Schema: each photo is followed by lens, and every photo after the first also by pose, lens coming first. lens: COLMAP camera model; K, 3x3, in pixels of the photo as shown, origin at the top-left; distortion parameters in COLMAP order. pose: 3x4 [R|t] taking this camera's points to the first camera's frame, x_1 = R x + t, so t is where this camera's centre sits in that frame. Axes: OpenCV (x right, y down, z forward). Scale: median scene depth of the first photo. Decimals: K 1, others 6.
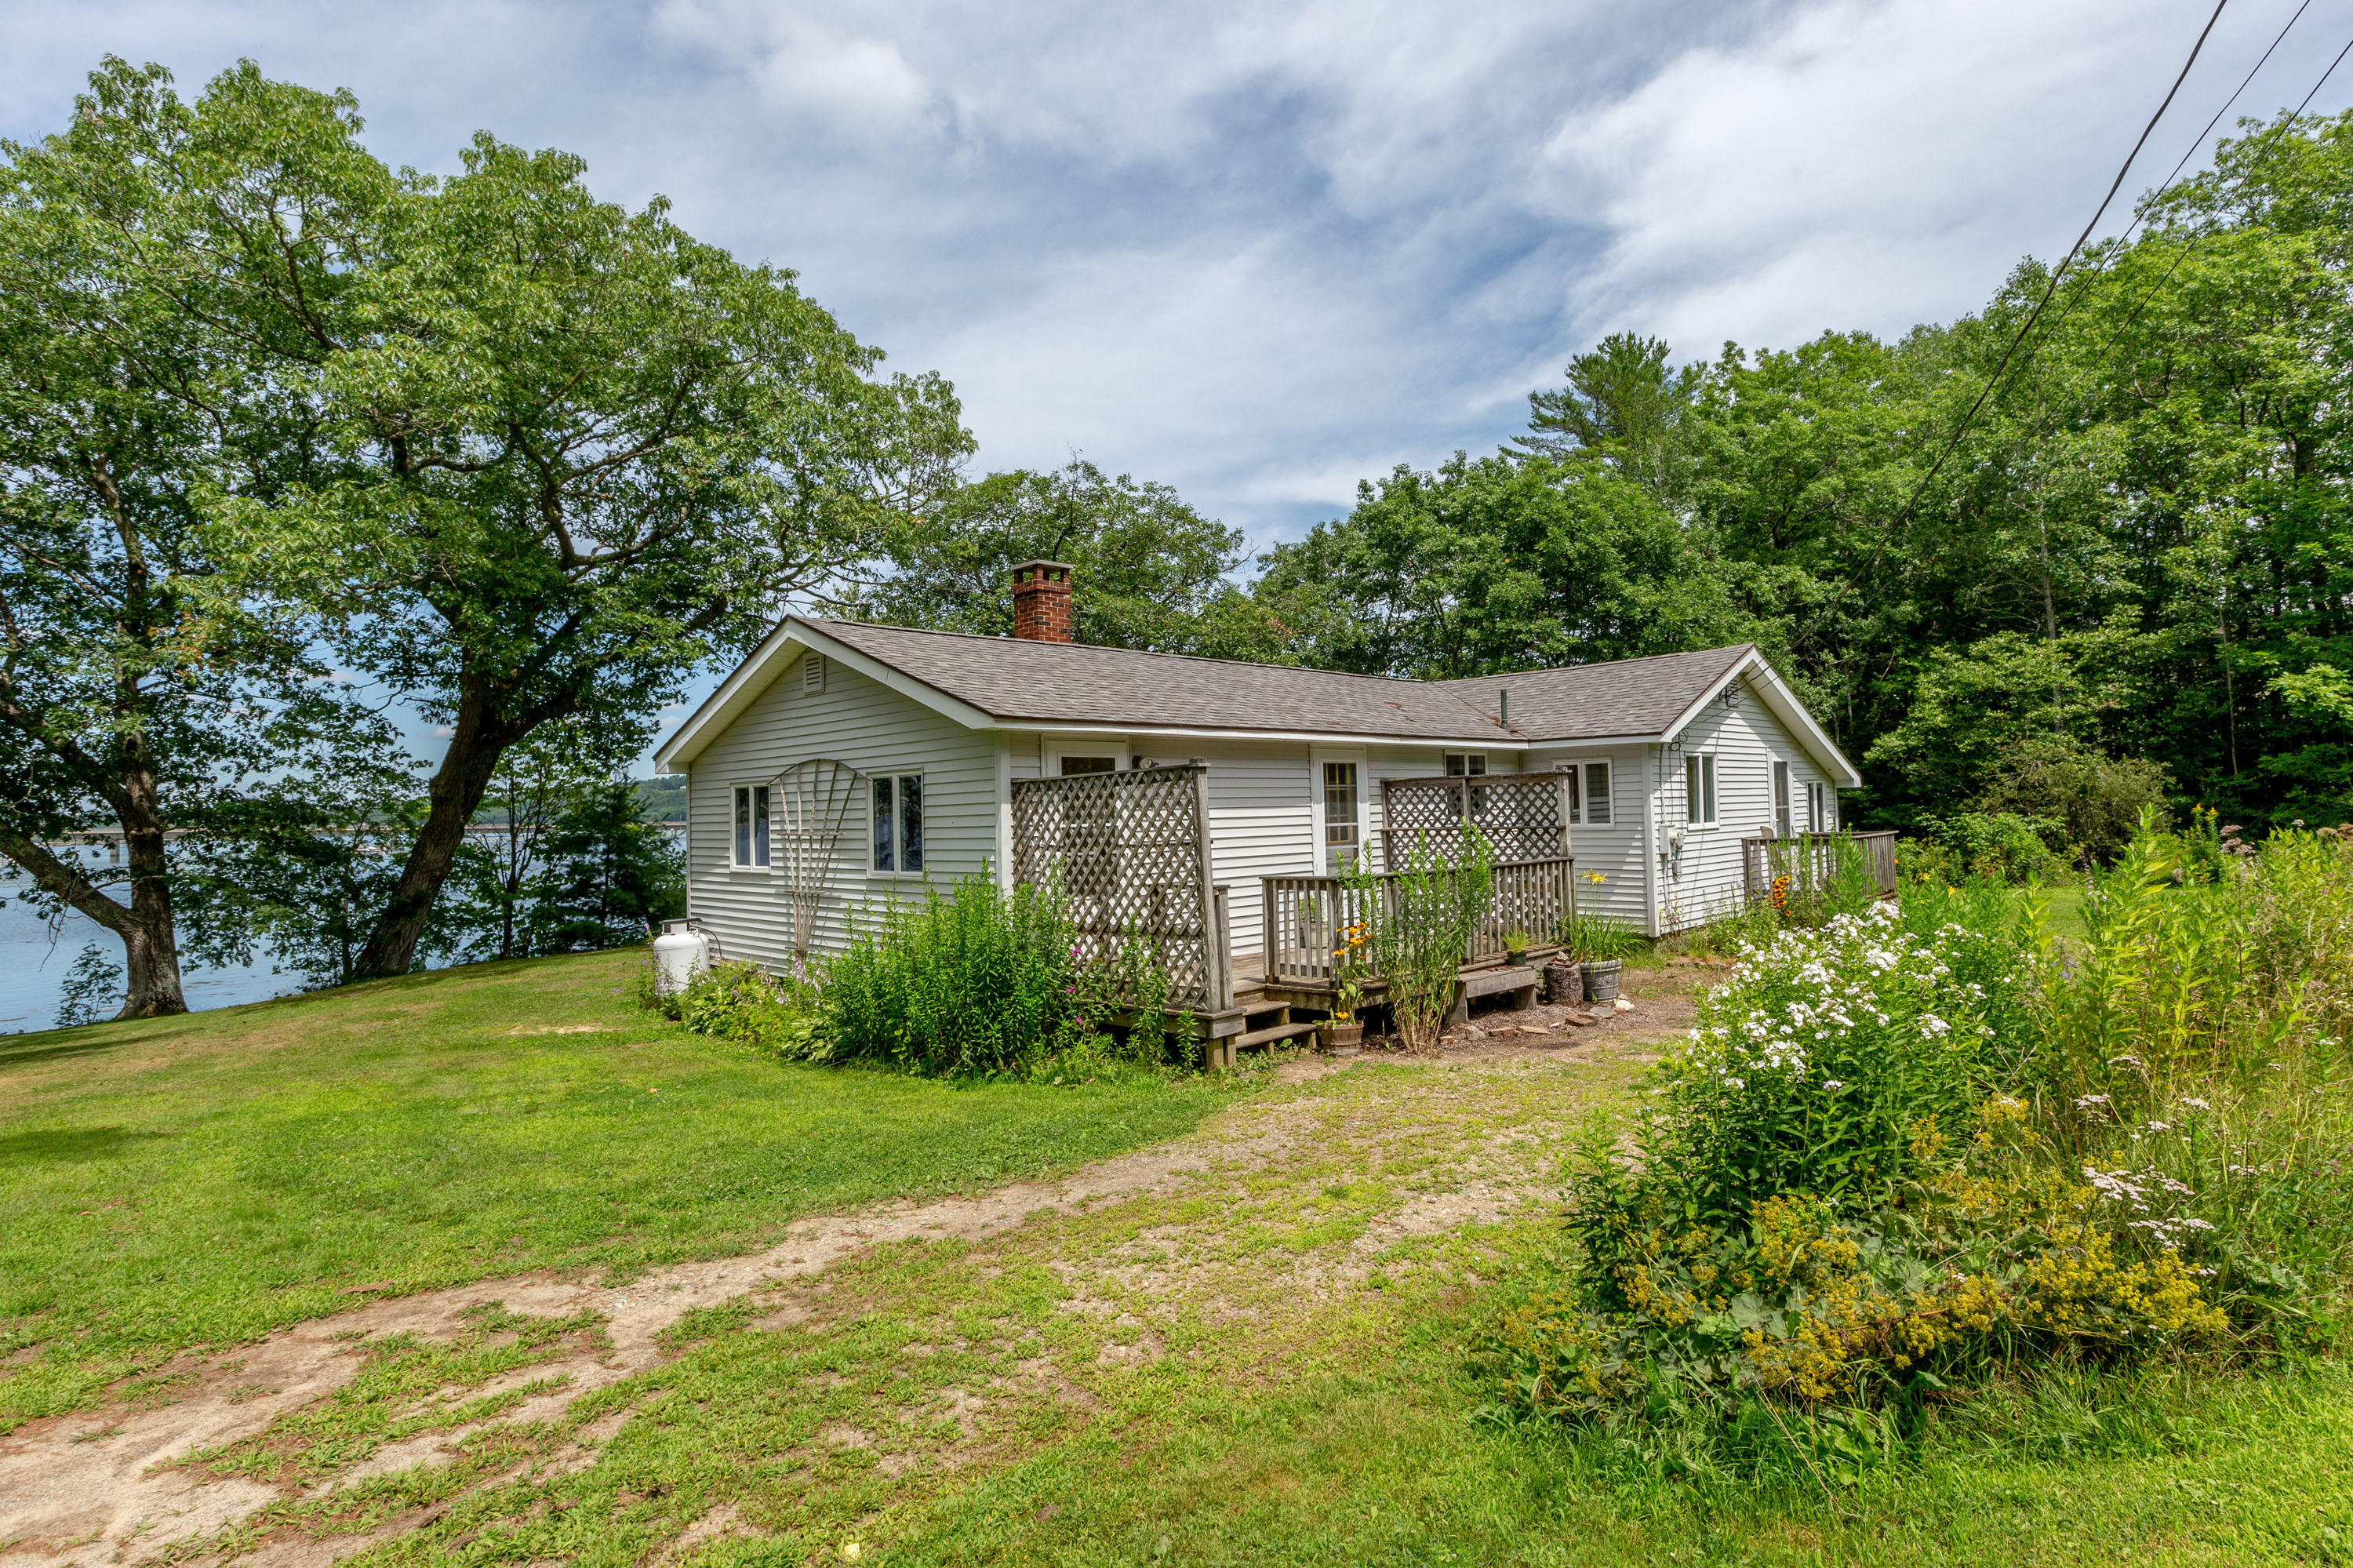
lens RADIAL K [[1149.4, 0, 1176.5], [0, 1149.4, 784.0], [0, 0, 1]] dist [-0.002642, -0.000204]
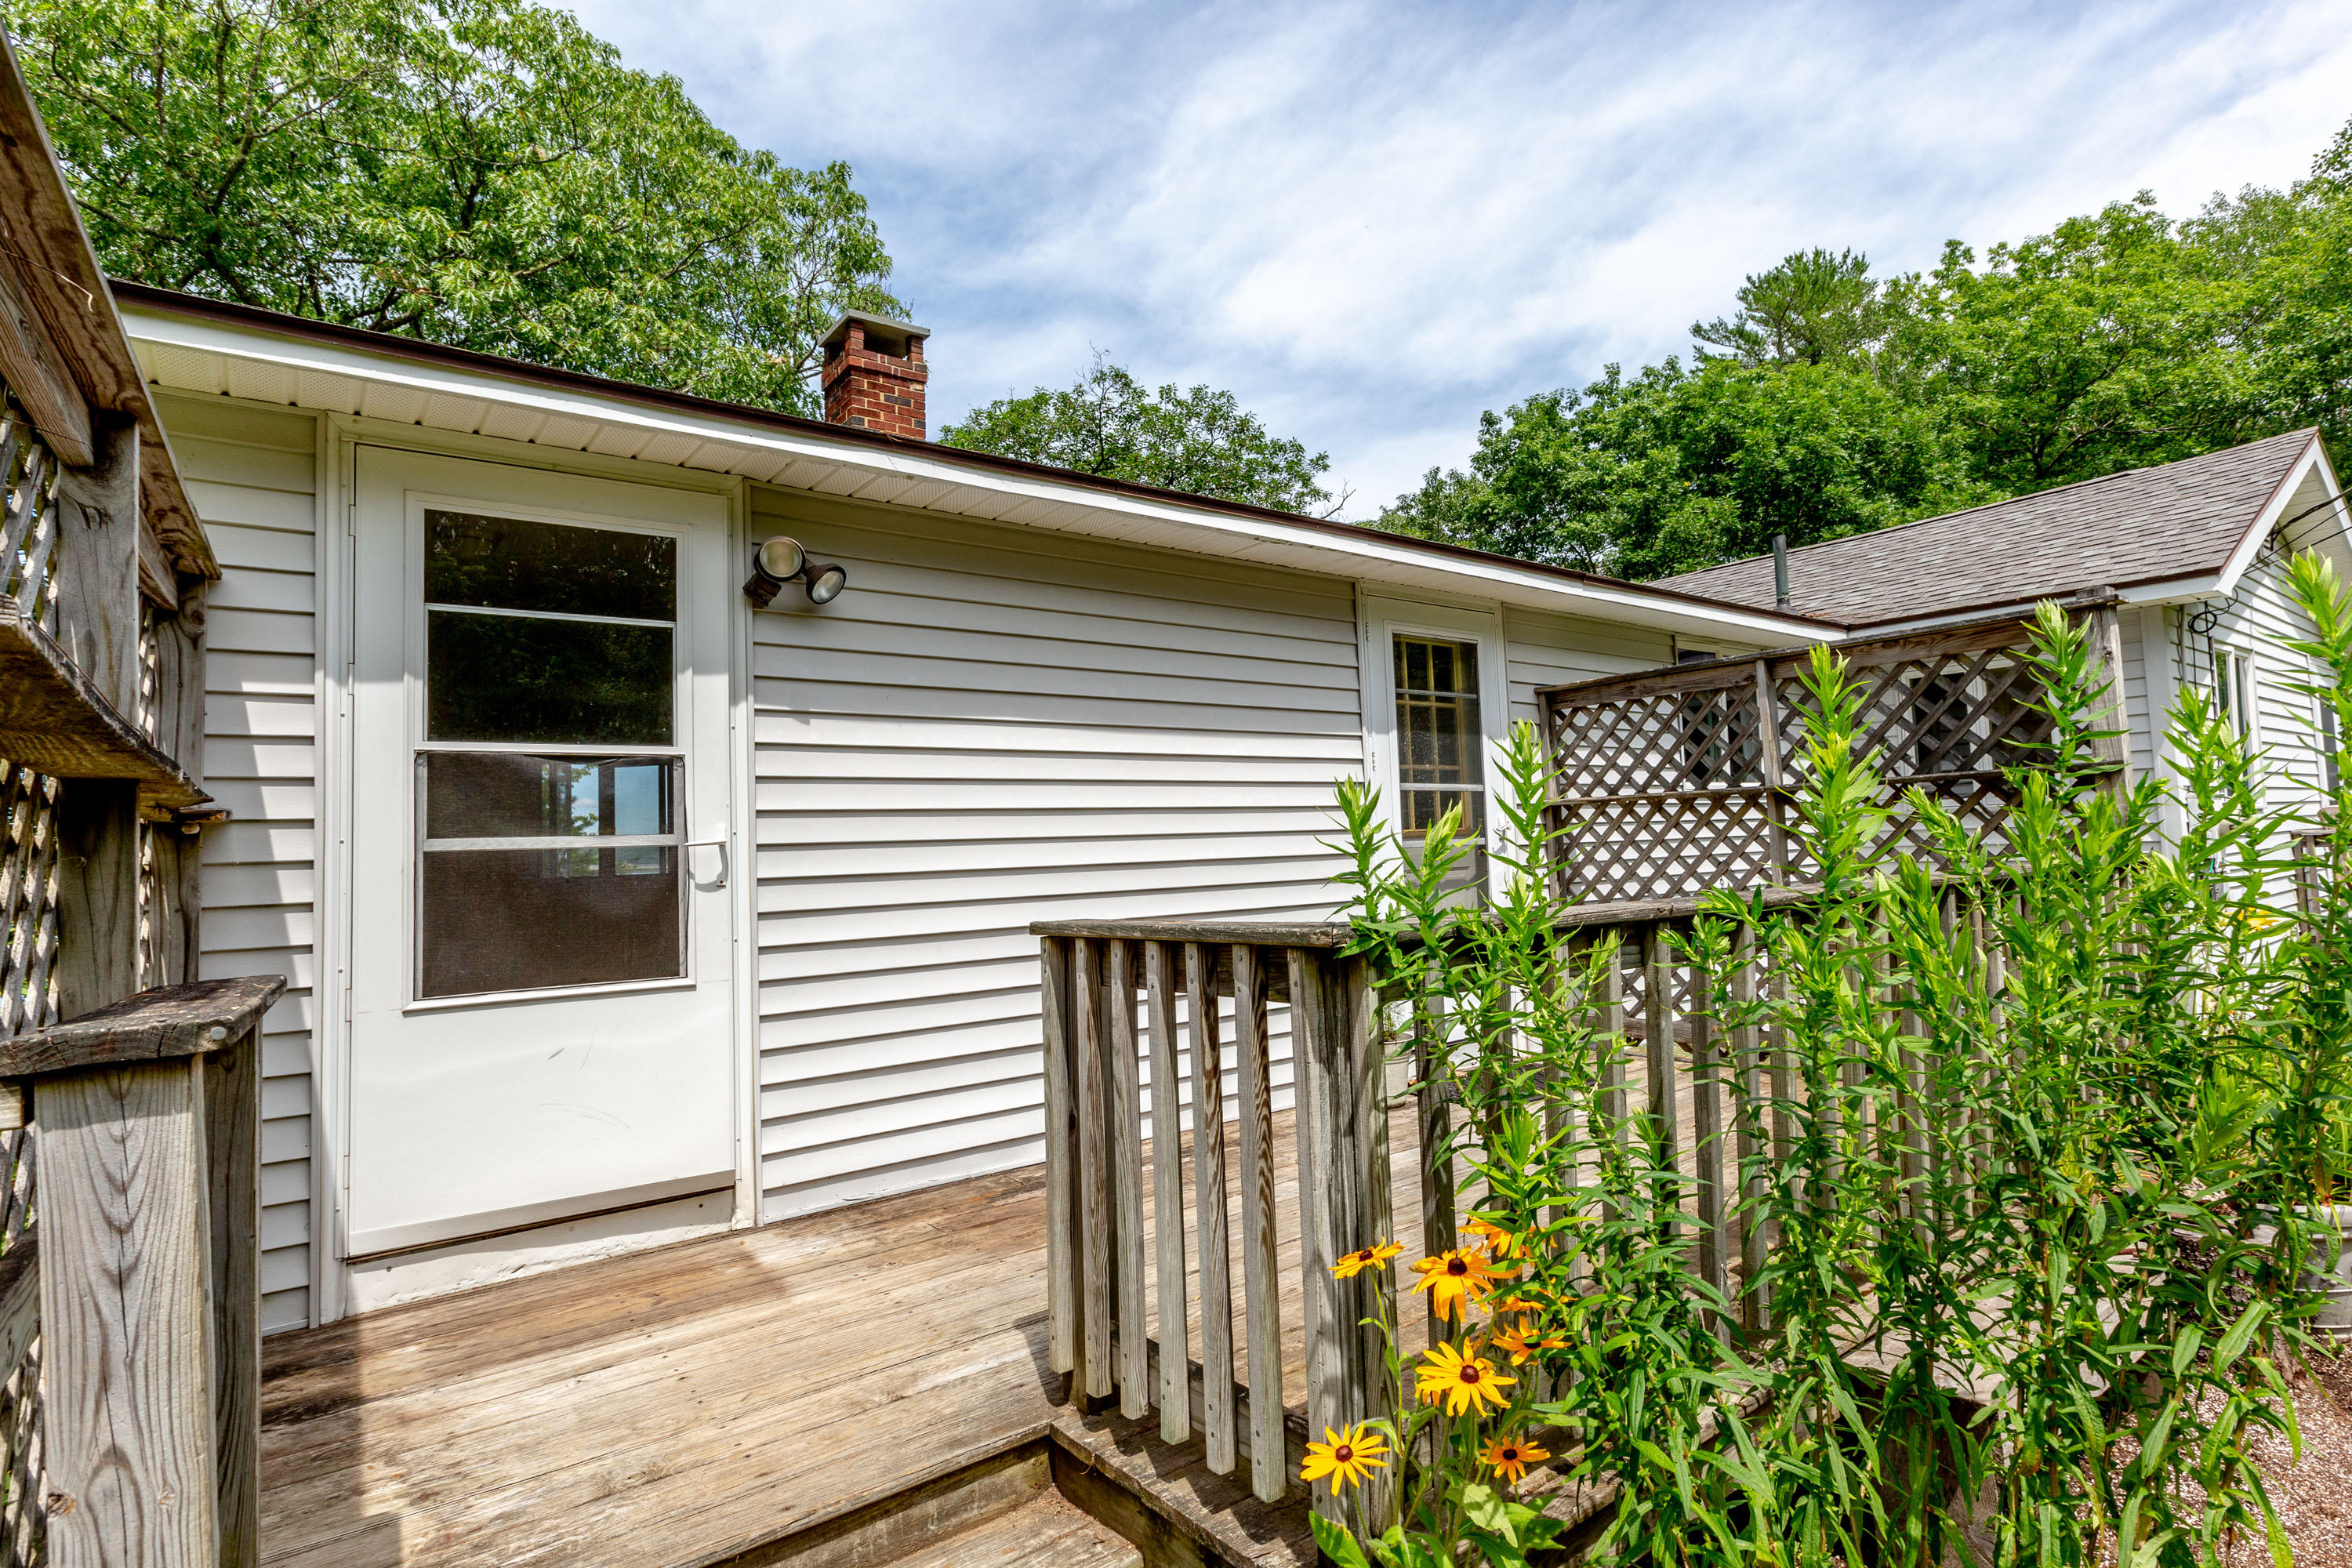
lens RADIAL K [[1128.2, 0, 1176.0], [0, 1128.2, 784.0], [0, 0, 1]] dist [0.019983, 0.000225]
pose [[0.993352, -0.018016, -0.113699, 0.039675], [0.014840, 0.999477, -0.028720, 0.018598], [0.114157, 0.026842, 0.993100, 0.246220]]
